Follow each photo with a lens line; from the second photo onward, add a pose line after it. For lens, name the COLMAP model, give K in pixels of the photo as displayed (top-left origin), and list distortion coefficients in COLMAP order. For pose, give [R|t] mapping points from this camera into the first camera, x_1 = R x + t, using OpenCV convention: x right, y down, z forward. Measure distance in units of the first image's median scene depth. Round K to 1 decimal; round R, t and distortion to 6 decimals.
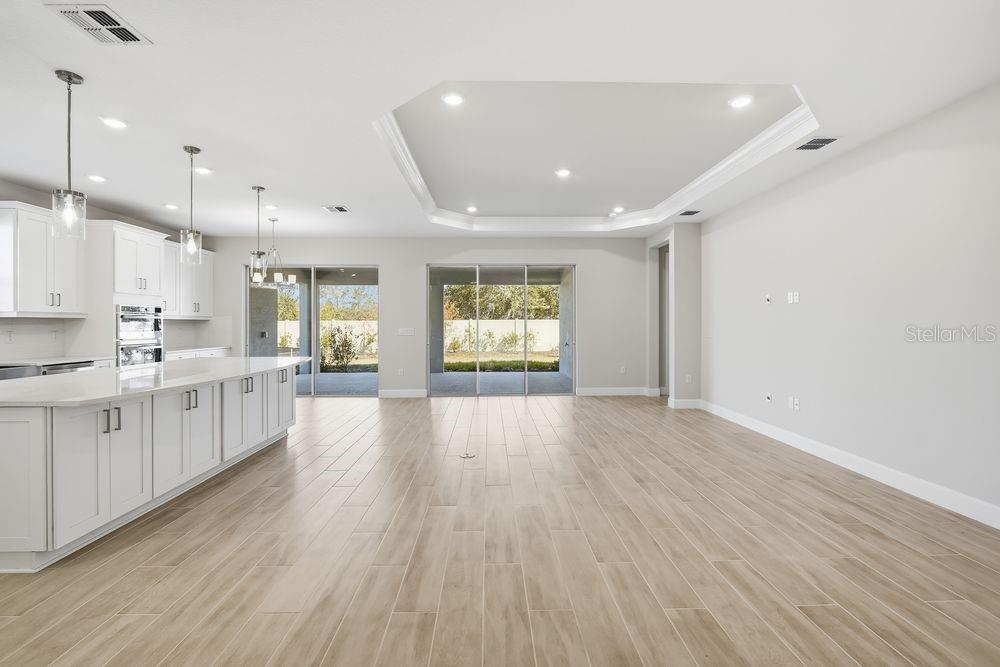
lens RADIAL K [[451.4, 0, 500.0], [0, 451.4, 323.9], [0, 0, 1]] dist [-0.005531, -0.000366]
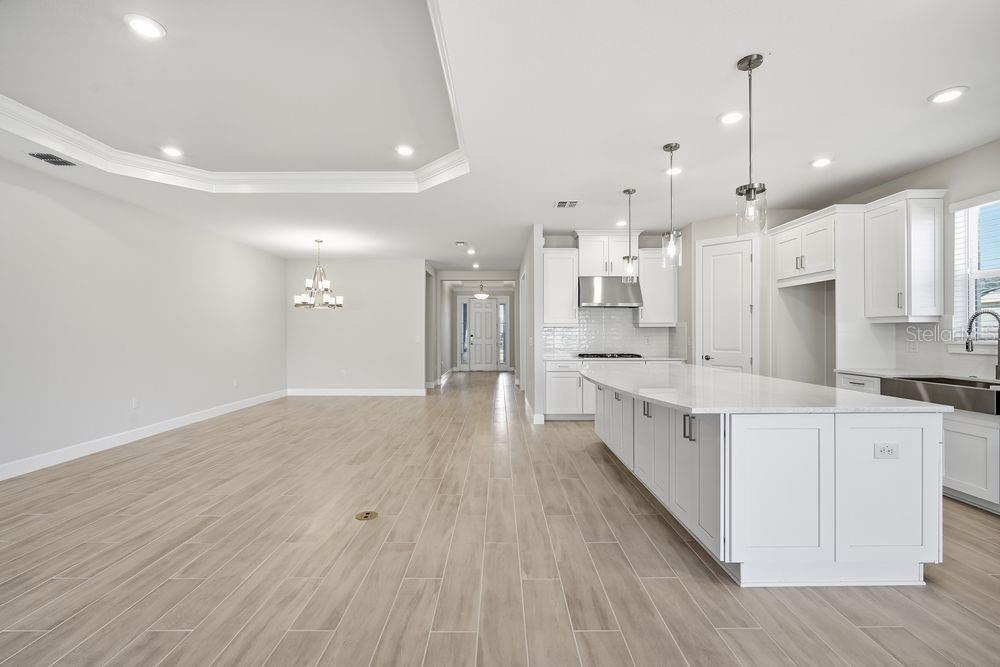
lens RADIAL K [[440.8, 0, 500.0], [0, 440.8, 333.5], [0, 0, 1]] dist [-0.007190, 0.000507]
pose [[-0.999726, 0.003055, 0.023221, -0.219241], [0.003079, 0.999995, 0.001023, 0.003215], [-0.023218, 0.001094, -0.999730, 1.235874]]
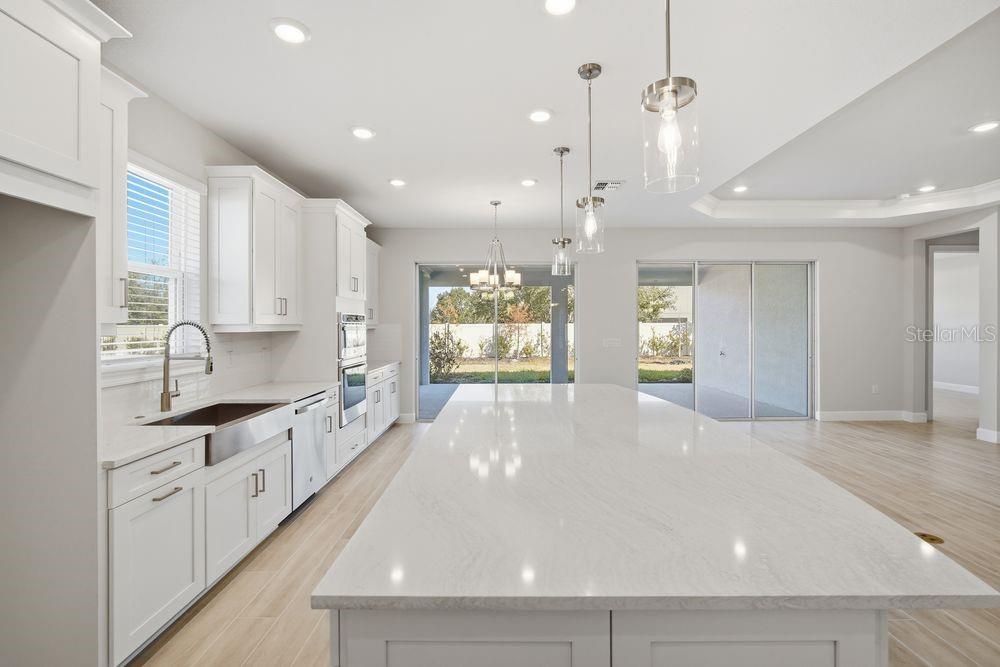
lens RADIAL K [[446.4, 0, 500.5], [0, 446.4, 325.4], [0, 0, 1]] dist [-0.012144, 0.000230]
pose [[0.999591, -0.000928, -0.028579, -0.505855], [0.000922, 1.000000, -0.000220, -0.018985], [0.028579, 0.000194, 0.999592, 0.239851]]
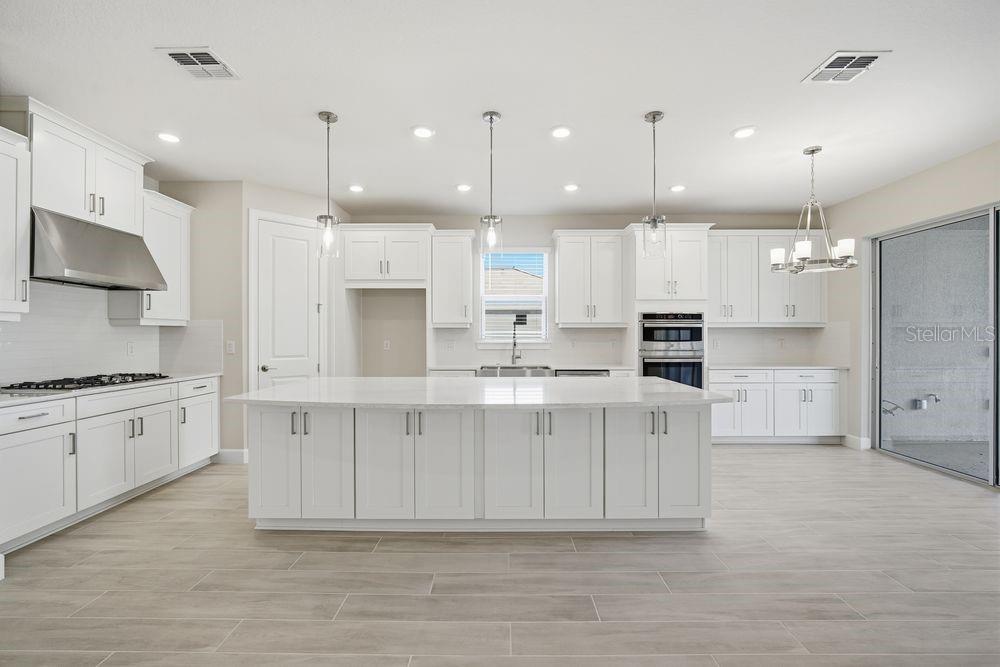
lens RADIAL K [[436.9, 0, 501.2], [0, 436.9, 336.4], [0, 0, 1]] dist [-0.008906, 0.000401]
pose [[-0.027722, 0.005421, -0.999601, 0.063676], [0.000194, 0.999985, 0.005418, 0.002015], [0.999616, -0.000044, -0.027723, 0.662100]]
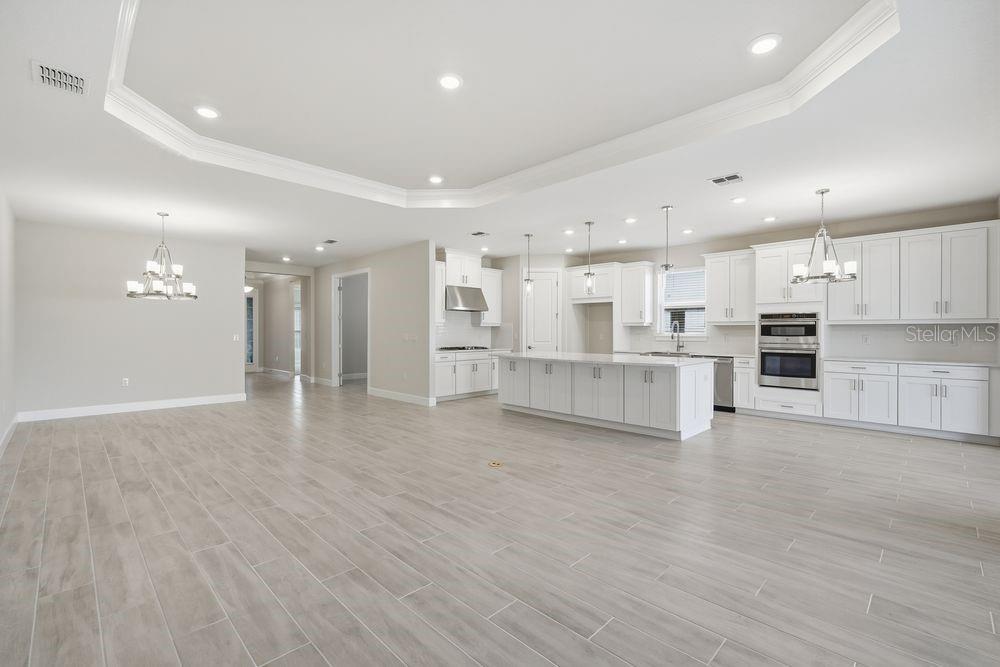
lens RADIAL K [[440.8, 0, 500.0], [0, 440.8, 333.5], [0, 0, 1]] dist [-0.007190, 0.000507]
pose [[-0.726417, 0.005797, -0.687229, 0.420412], [0.000009, 0.999964, 0.008426, 0.001075], [0.687254, 0.006115, -0.726392, 1.240634]]
